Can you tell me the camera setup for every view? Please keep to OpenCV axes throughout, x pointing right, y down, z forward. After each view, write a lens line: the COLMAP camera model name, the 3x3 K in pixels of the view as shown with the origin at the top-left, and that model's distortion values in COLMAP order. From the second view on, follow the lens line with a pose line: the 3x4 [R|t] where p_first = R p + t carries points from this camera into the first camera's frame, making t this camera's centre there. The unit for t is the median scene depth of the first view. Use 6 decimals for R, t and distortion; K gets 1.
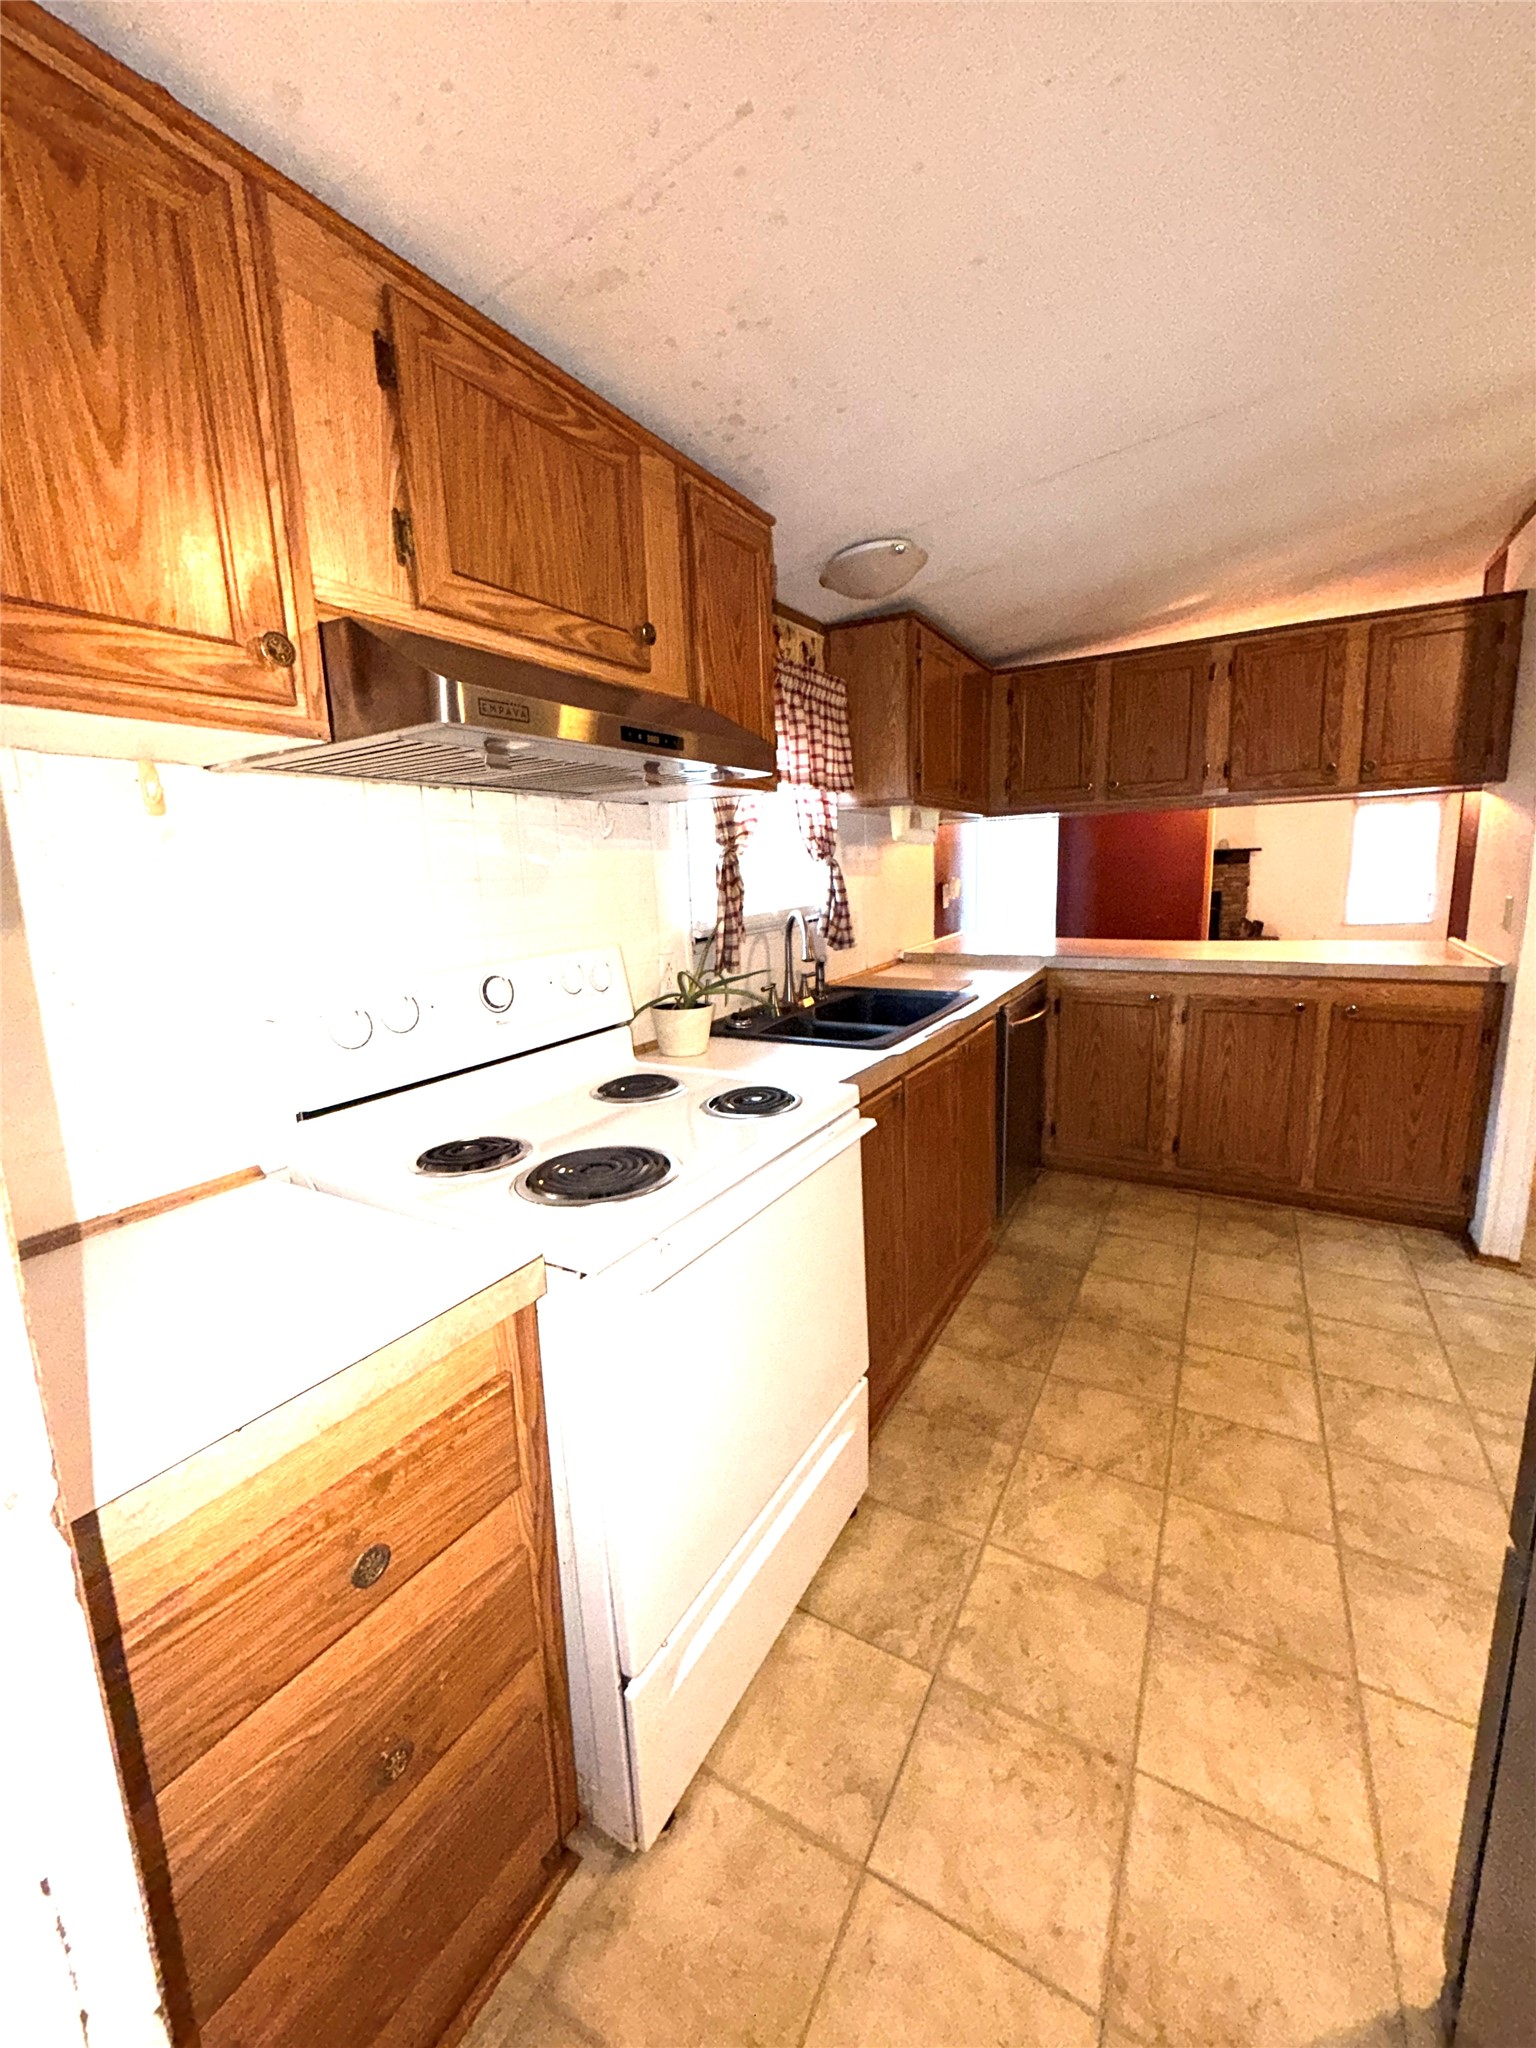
lens RADIAL K [[814.6, 0, 770.7], [0, 814.6, 1011.3], [0, 0, 1]] dist [-0.002985, 0.000471]
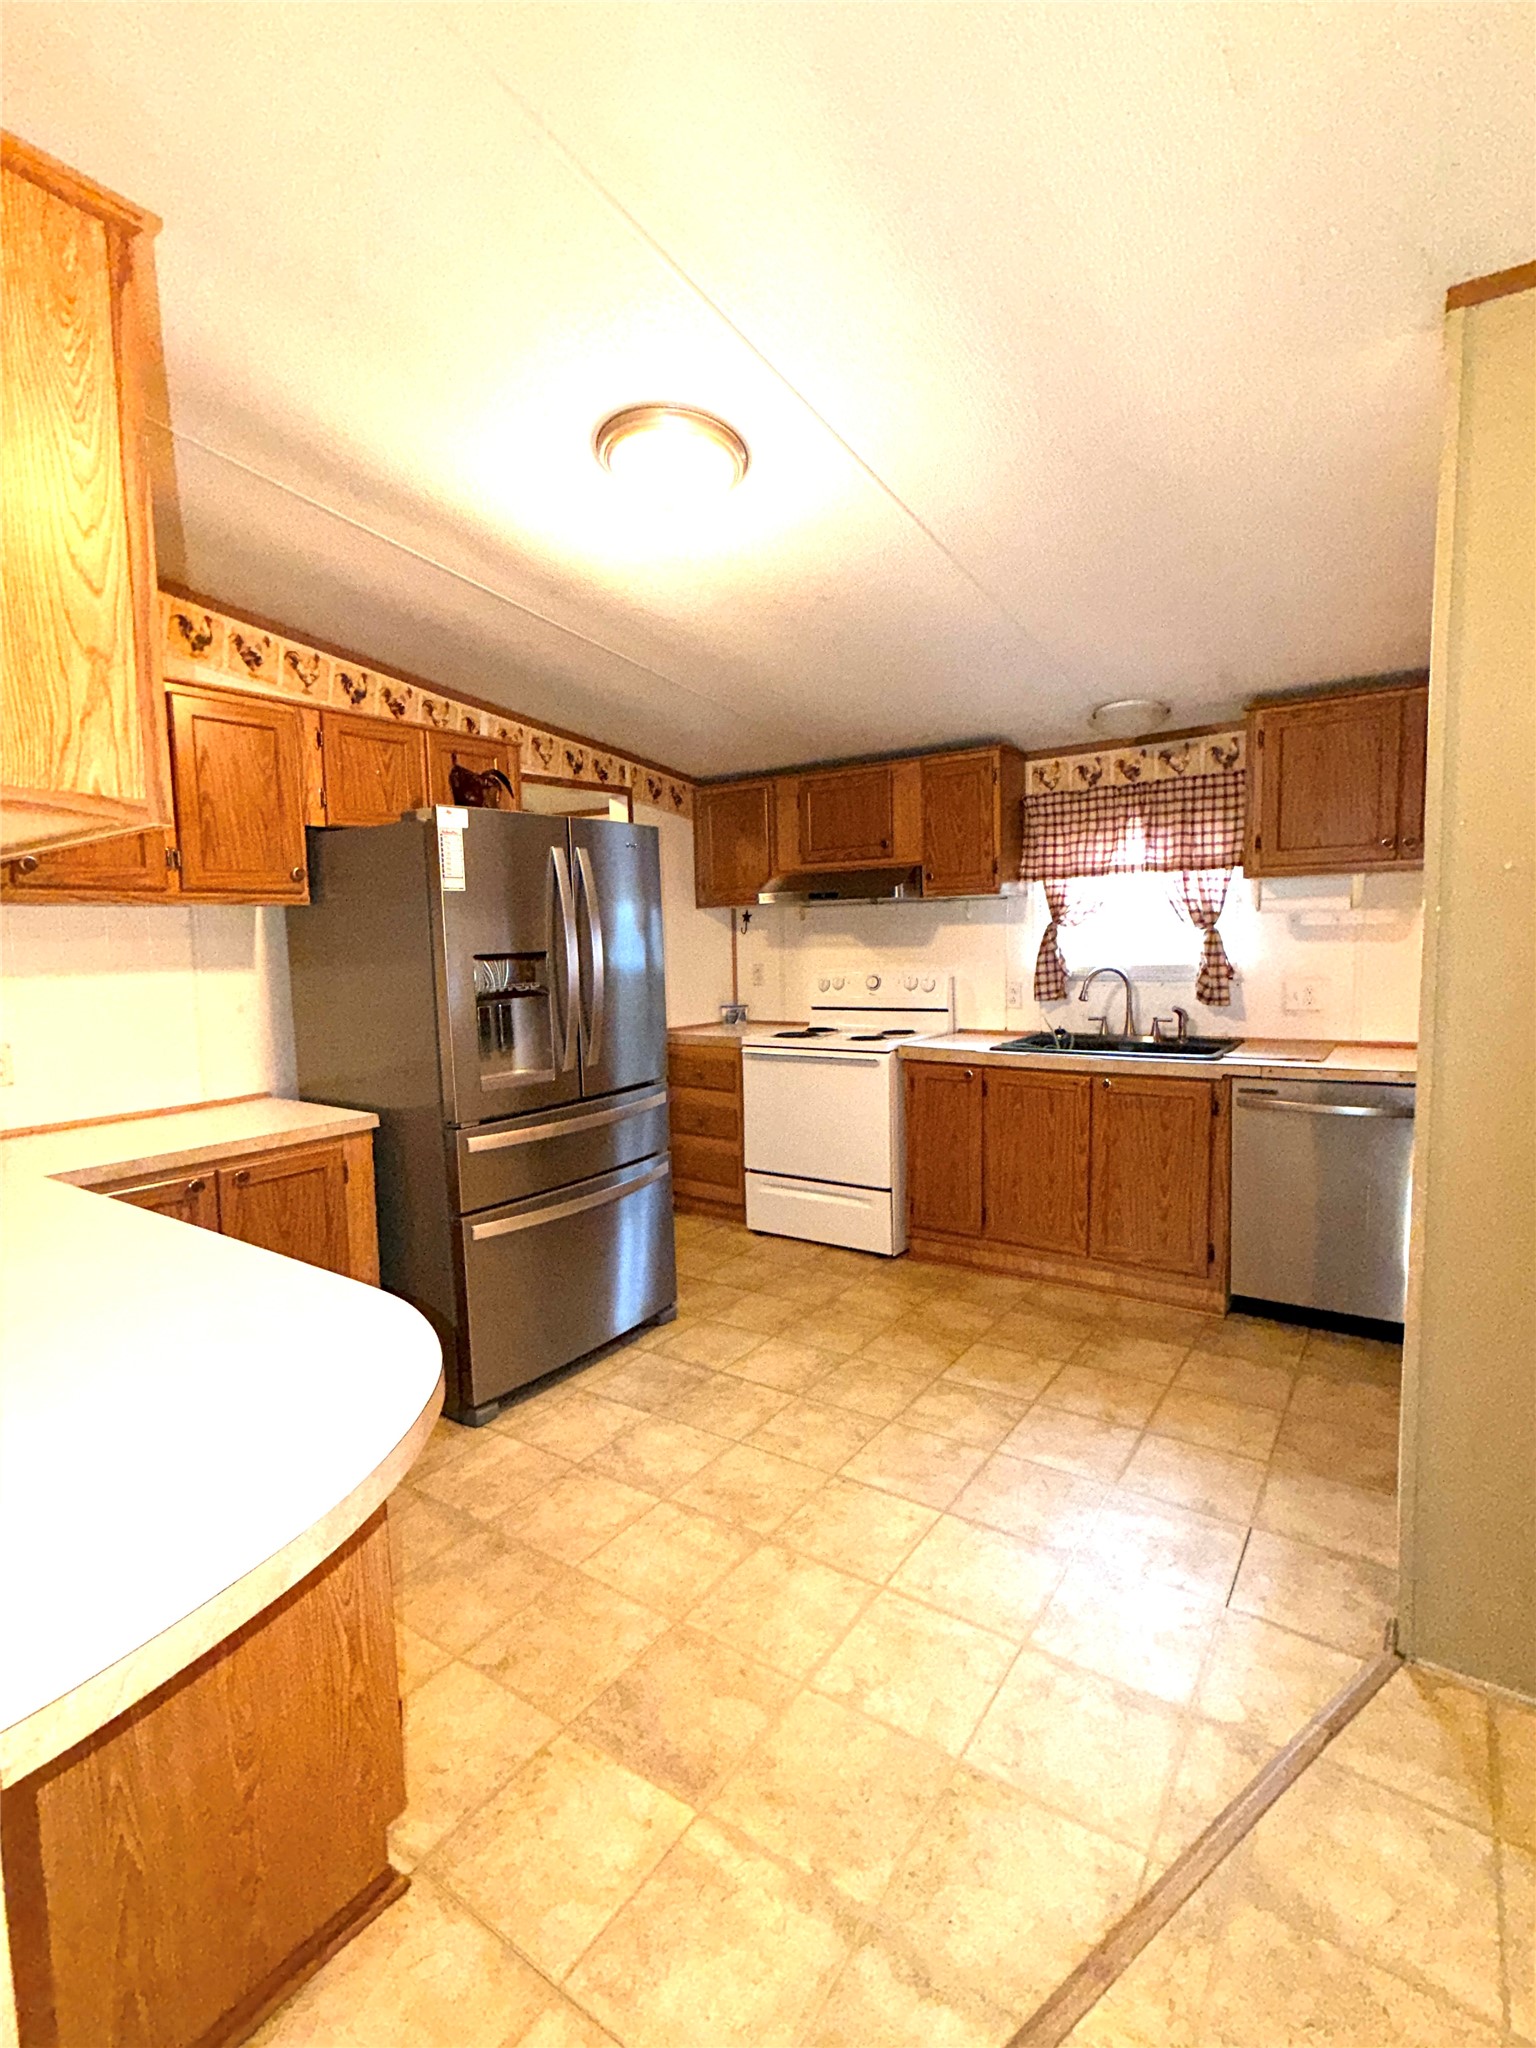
lens RADIAL K [[939.9, 0, 766.8], [0, 939.9, 1019.9], [0, 0, 1]] dist [-0.002583, 0.002268]
pose [[-0.094640, 0.123864, -0.987776, 1.695184], [-0.142526, 0.980322, 0.136584, -0.173997], [0.985256, 0.153710, -0.075123, 0.579654]]
